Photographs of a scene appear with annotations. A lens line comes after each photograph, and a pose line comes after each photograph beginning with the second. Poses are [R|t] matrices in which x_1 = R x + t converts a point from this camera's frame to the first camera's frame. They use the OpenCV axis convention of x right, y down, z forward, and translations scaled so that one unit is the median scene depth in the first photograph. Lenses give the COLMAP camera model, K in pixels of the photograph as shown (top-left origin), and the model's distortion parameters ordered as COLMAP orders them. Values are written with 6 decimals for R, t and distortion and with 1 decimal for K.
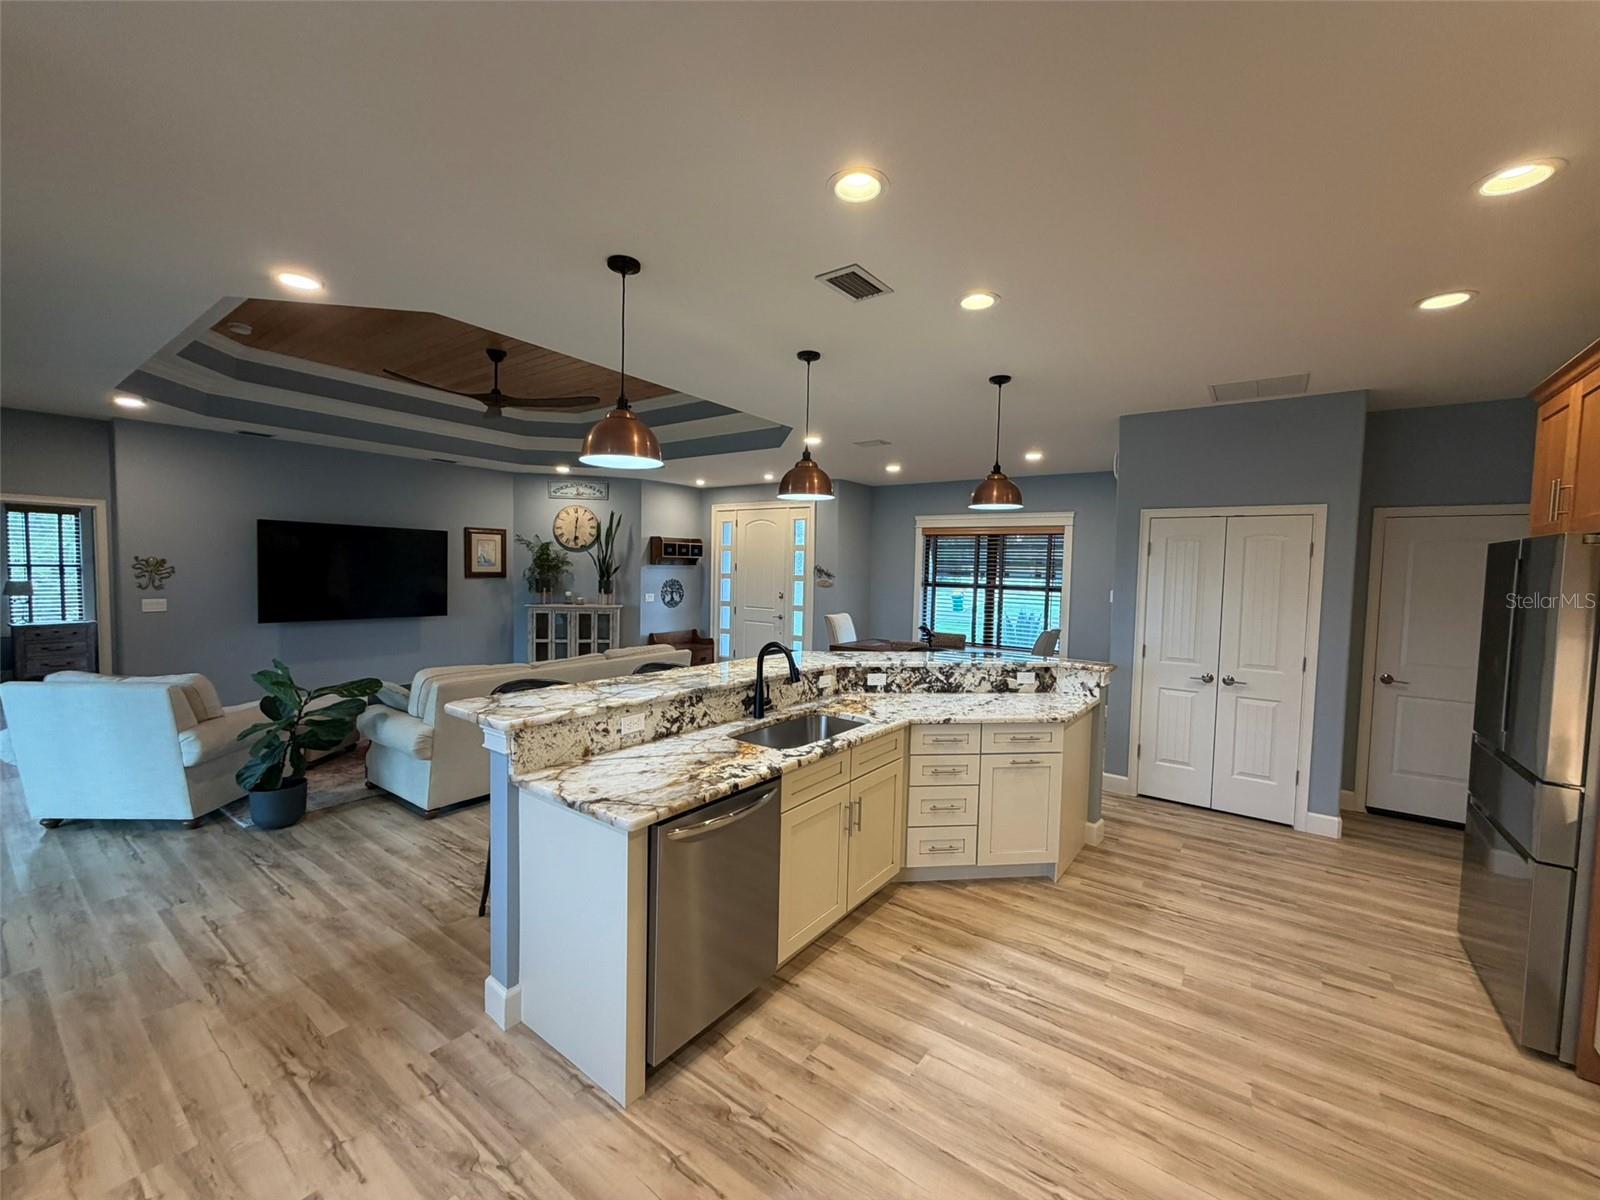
lens RADIAL K [[639.7, 0, 797.9], [0, 639.7, 599.9], [0, 0, 1]] dist [0.001255, 0.000375]
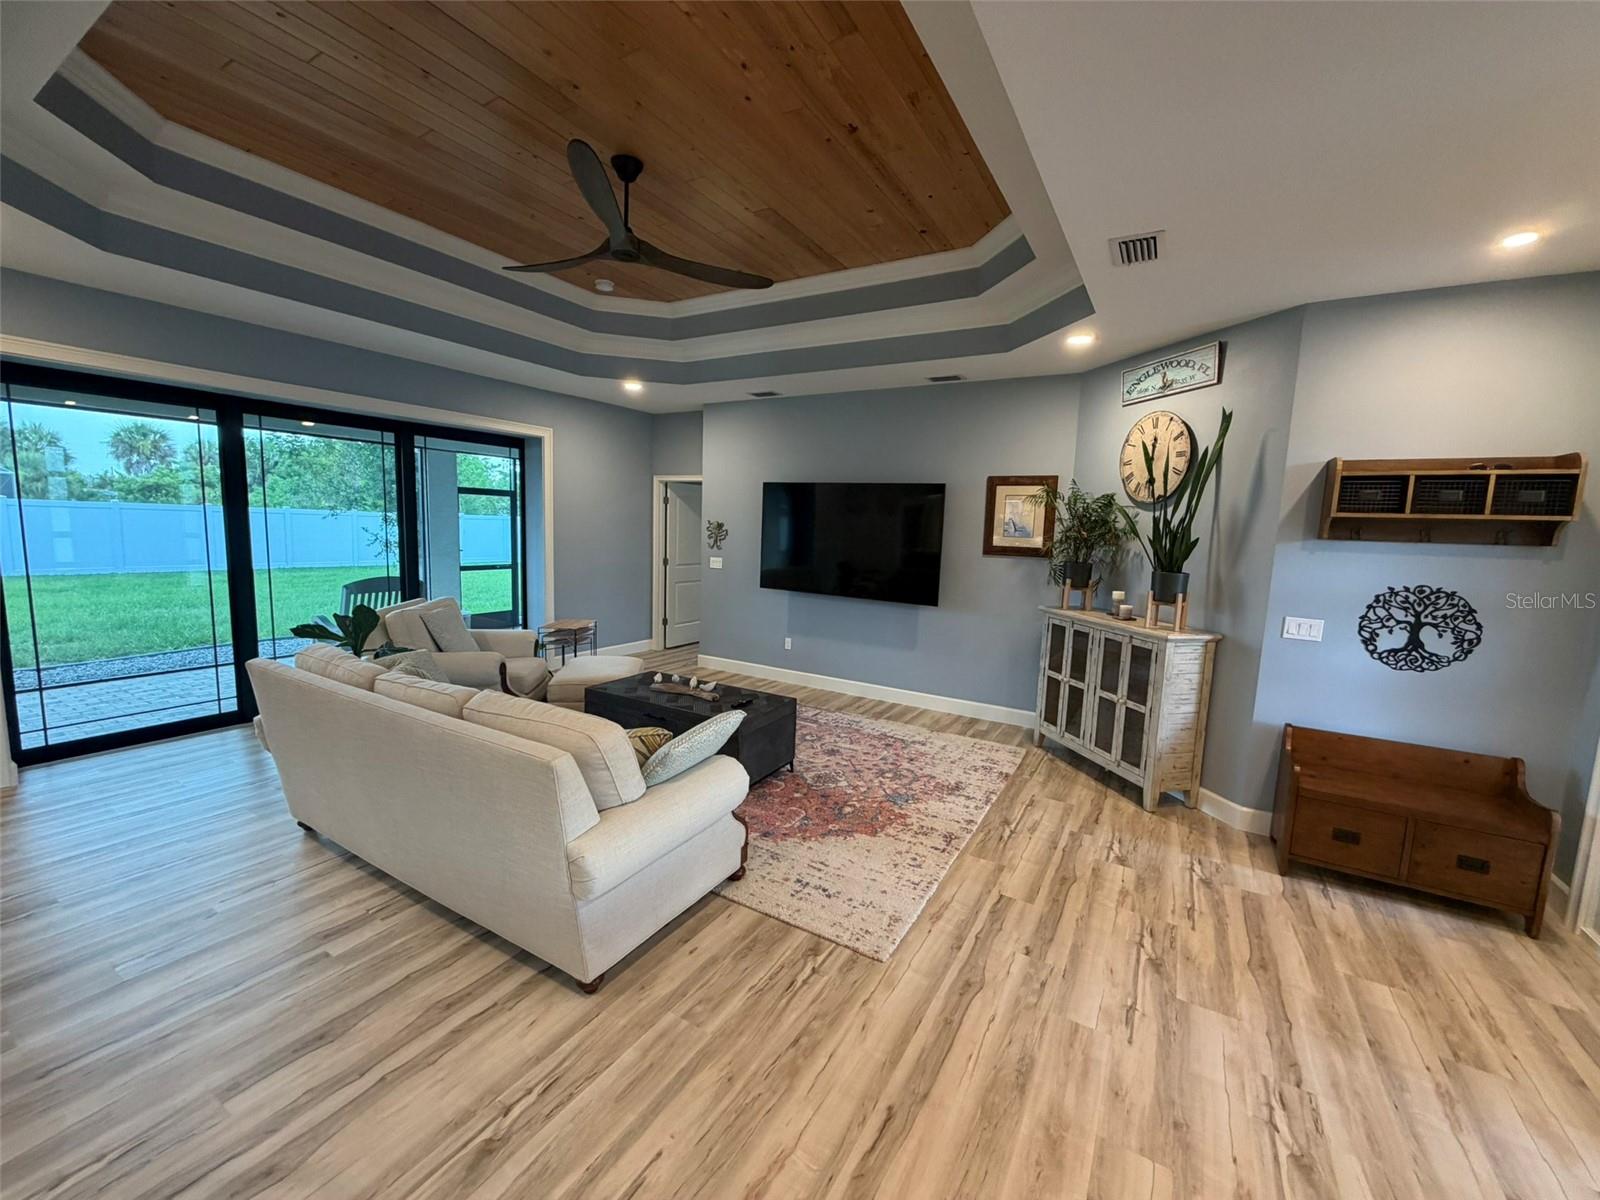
lens RADIAL K [[639.7, 0, 797.9], [0, 639.7, 599.9], [0, 0, 1]] dist [0.001255, 0.000375]
pose [[0.089126, 0.100700, -0.990917, 0.111001], [-0.085539, 0.991974, 0.093113, -0.030639], [0.992340, 0.076463, 0.097025, 0.699566]]
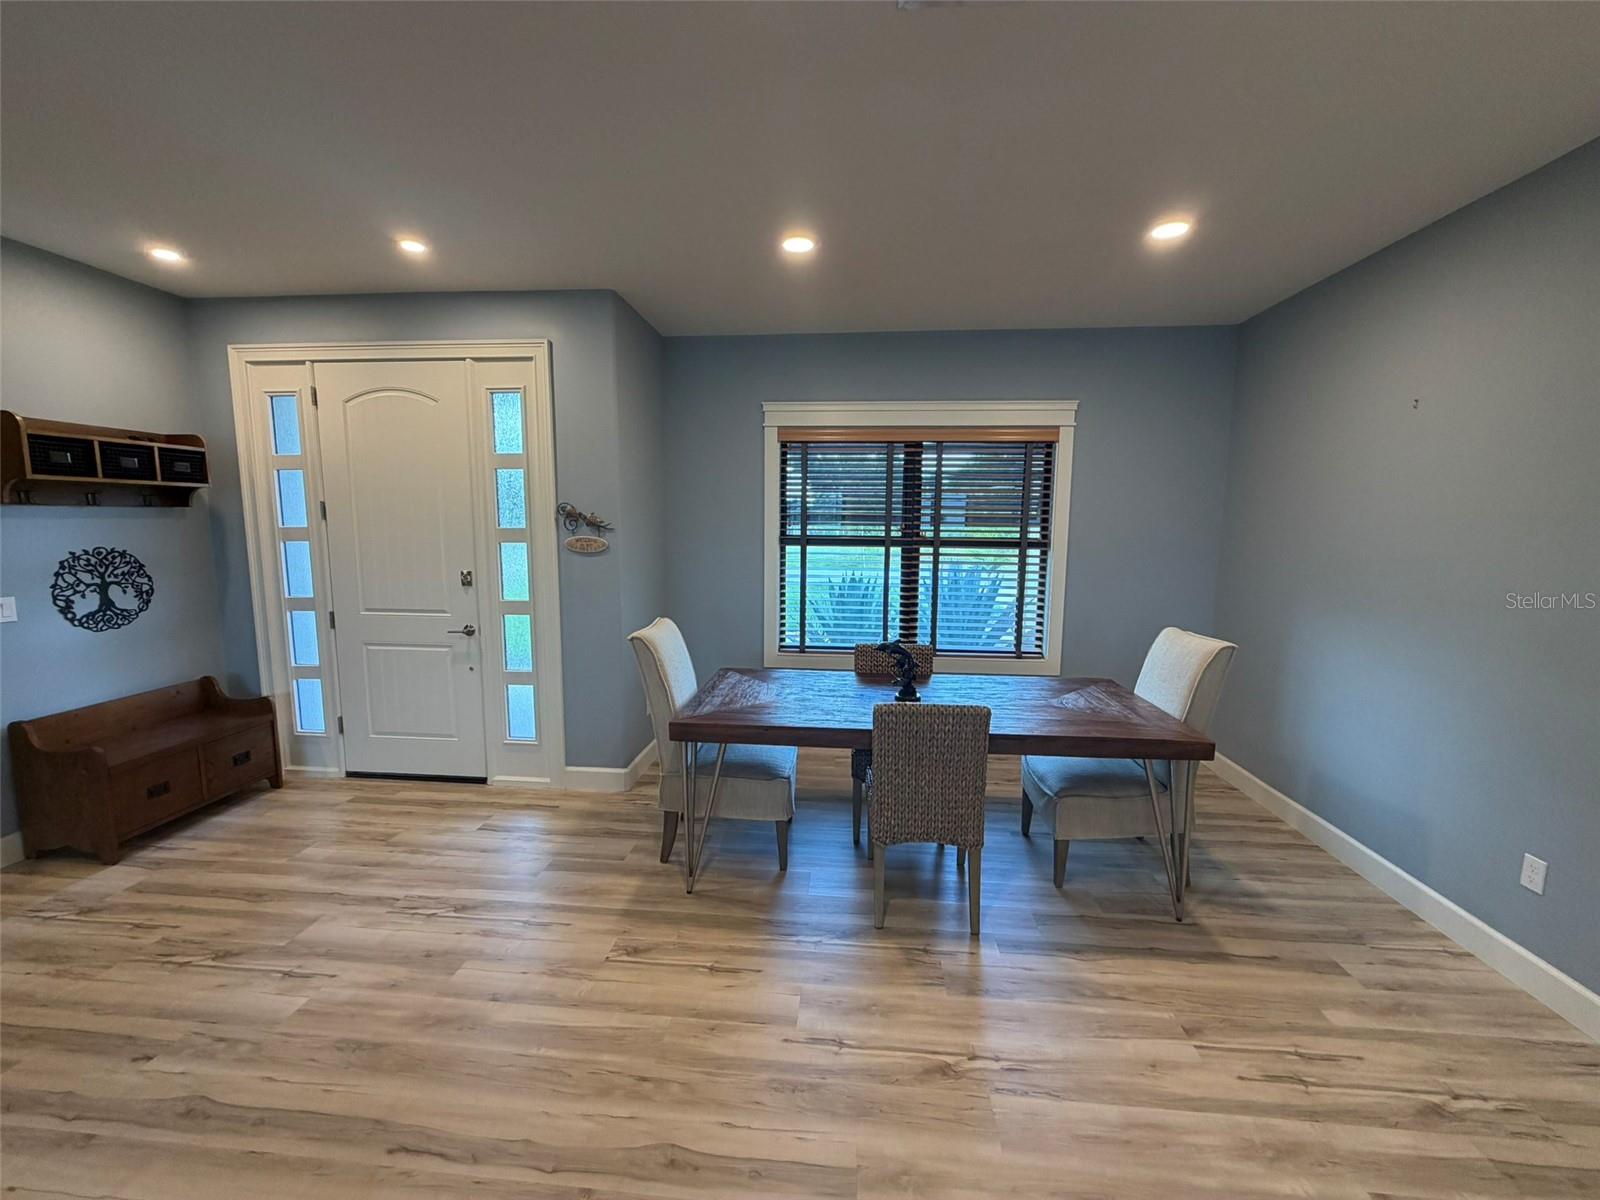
lens RADIAL K [[639.7, 0, 797.9], [0, 639.7, 599.9], [0, 0, 1]] dist [0.001255, 0.000375]
pose [[0.858419, -0.078495, 0.506907, -0.054576], [0.038278, 0.995269, 0.089295, -0.022461], [-0.511518, -0.057249, 0.857363, 0.551415]]
